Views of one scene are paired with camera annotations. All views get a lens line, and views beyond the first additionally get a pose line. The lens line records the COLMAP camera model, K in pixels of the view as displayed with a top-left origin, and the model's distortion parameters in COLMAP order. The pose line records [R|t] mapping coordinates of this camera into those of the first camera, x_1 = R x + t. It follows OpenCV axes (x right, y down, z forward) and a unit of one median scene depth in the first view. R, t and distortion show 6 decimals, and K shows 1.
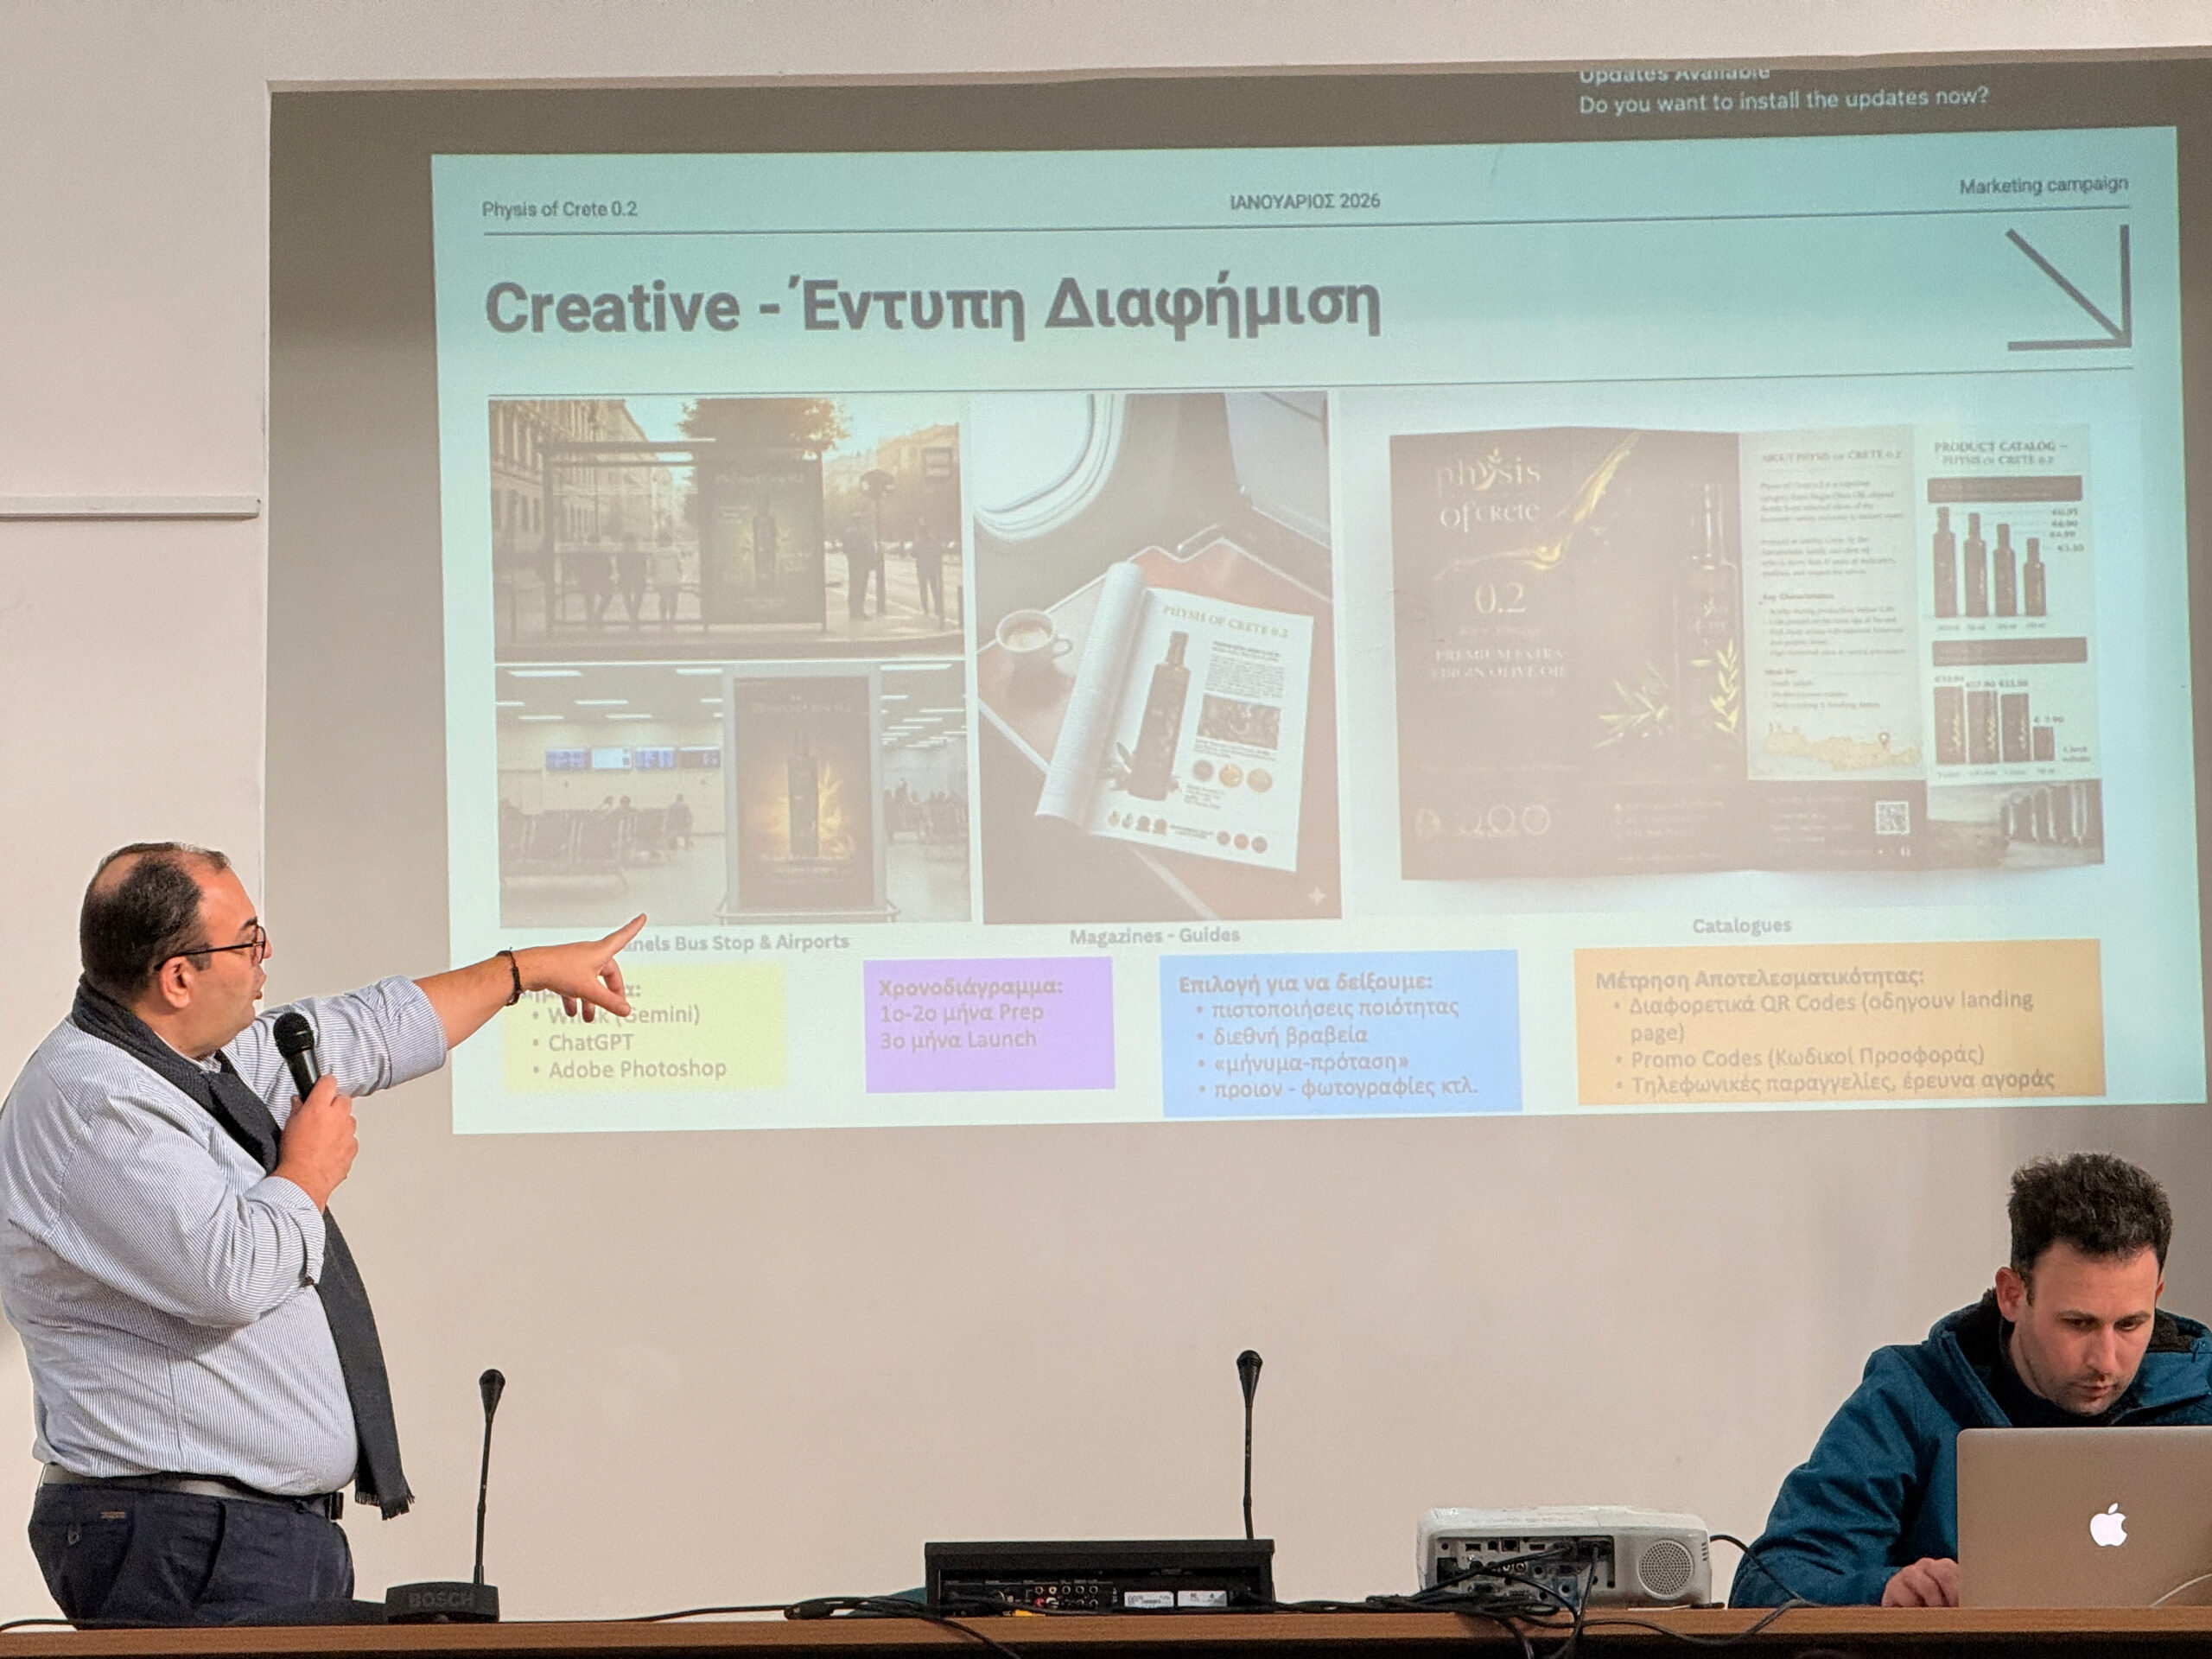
lens RADIAL K [[7797.0, 0, 1017.0], [0, 7797.0, 830.7], [0, 0, 1]] dist [0.217095, 2.573956]
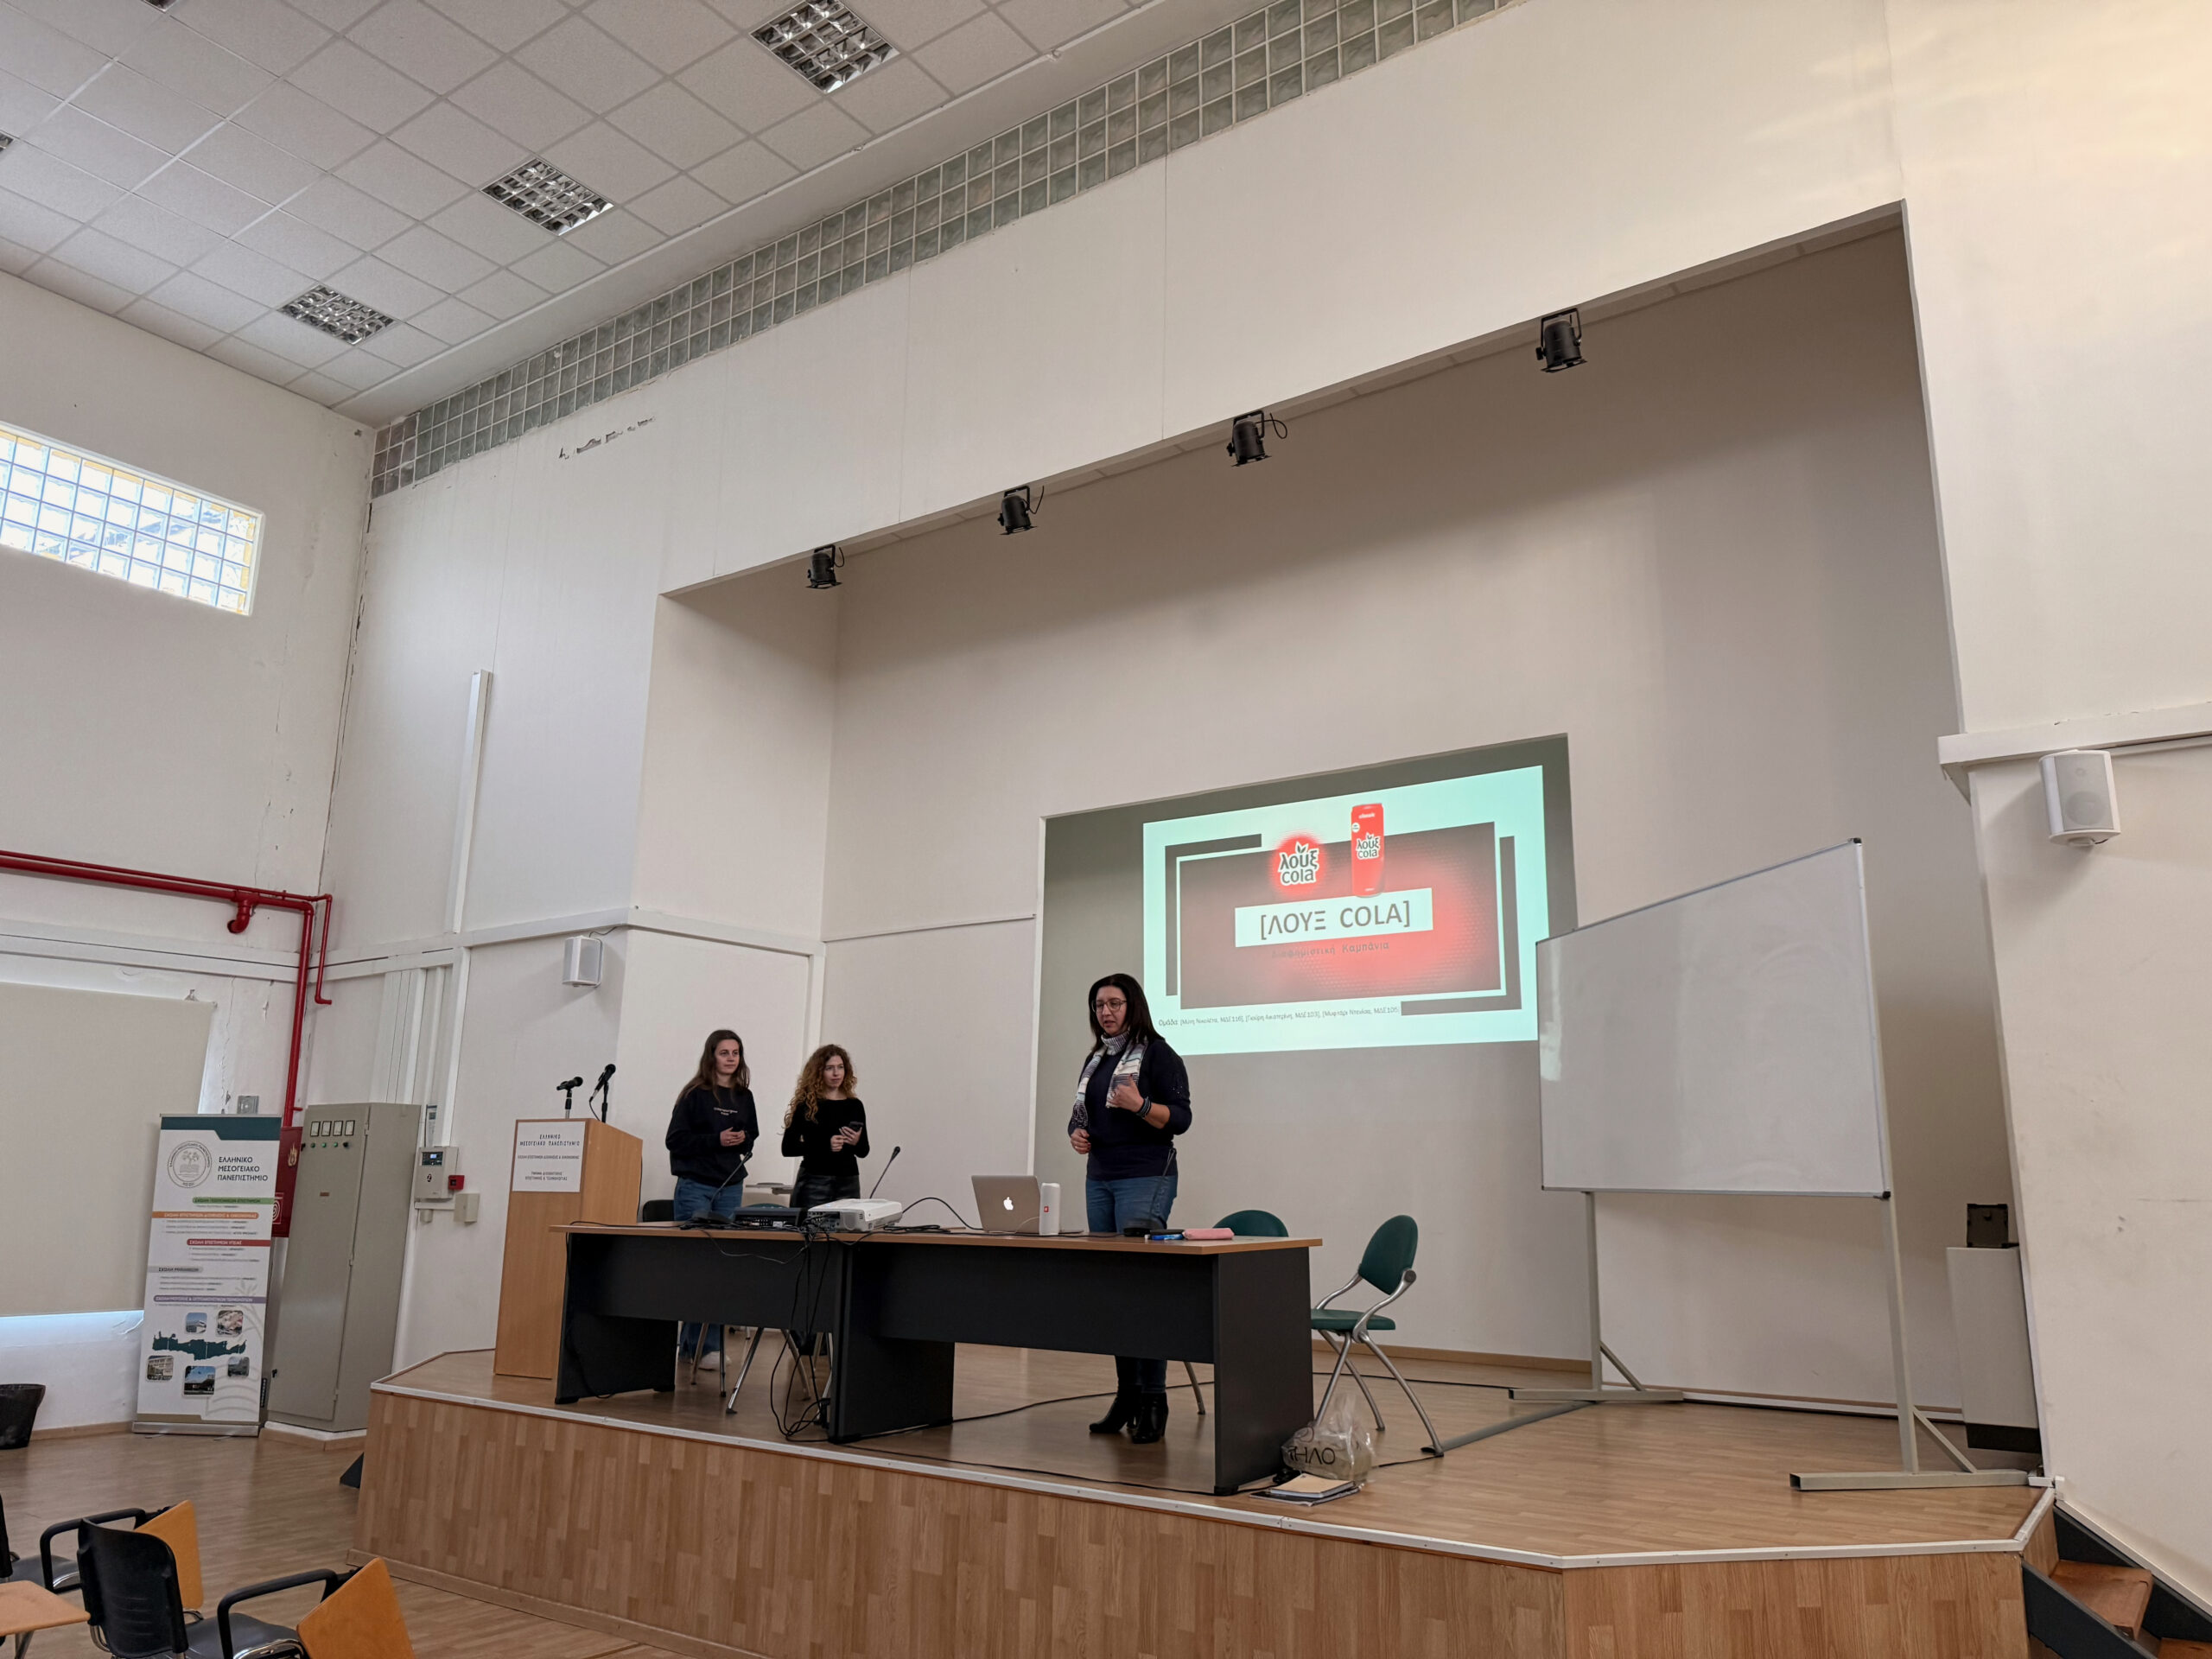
lens RADIAL K [[1555.7, 0, 1115.1], [0, 1555.7, 830.4], [0, 0, 1]] dist [0.056051, -0.081579]
pose [[0.823863, -0.104456, -0.557081, 0.591432], [0.064072, 0.993735, -0.091575, -0.011012], [0.563156, 0.039752, 0.825394, 0.461345]]
